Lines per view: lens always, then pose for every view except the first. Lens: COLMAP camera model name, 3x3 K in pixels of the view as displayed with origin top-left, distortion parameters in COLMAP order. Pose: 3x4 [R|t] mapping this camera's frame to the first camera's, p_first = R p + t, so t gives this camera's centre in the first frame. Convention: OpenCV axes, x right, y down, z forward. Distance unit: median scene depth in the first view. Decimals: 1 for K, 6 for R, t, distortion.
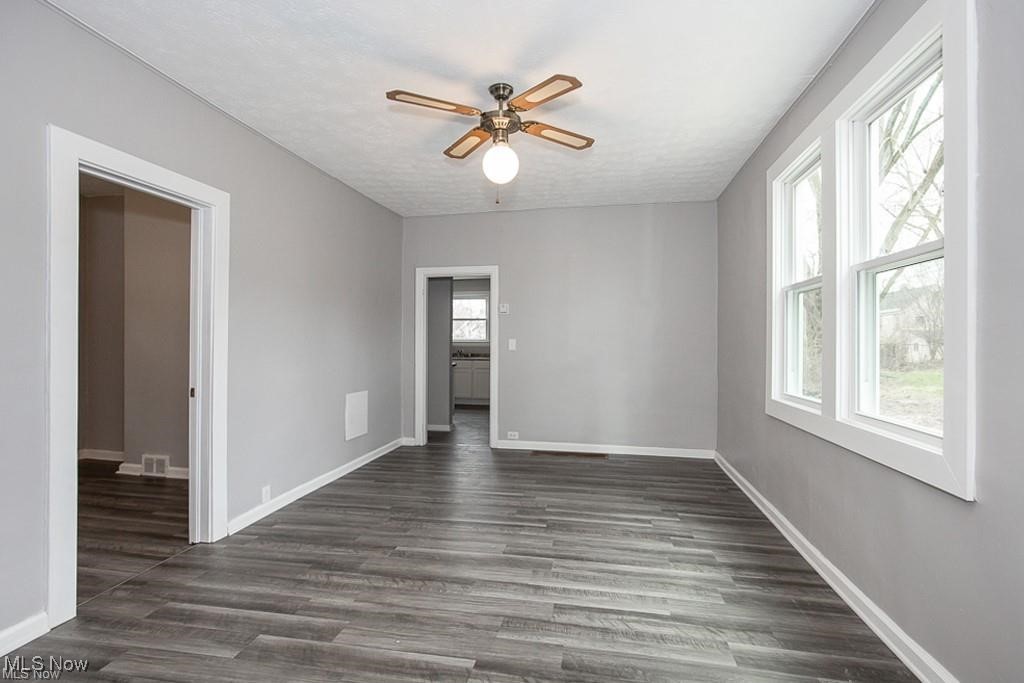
lens RADIAL K [[480.4, 0, 512.0], [0, 480.4, 341.5], [0, 0, 1]] dist [-0.002254, -0.000084]
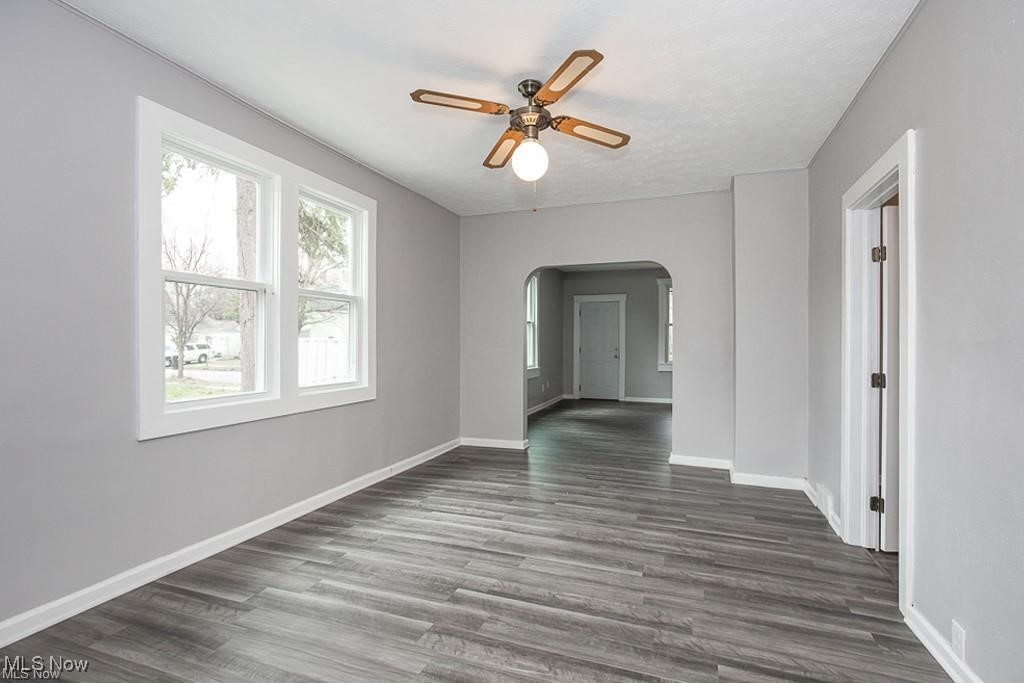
lens RADIAL K [[480.4, 0, 512.0], [0, 480.4, 341.5], [0, 0, 1]] dist [-0.002254, -0.000084]
pose [[-0.985118, -0.005628, 0.171785, -0.158673], [-0.006116, 0.999979, -0.002310, 0.003348], [-0.171769, -0.003326, -0.985132, 1.976710]]
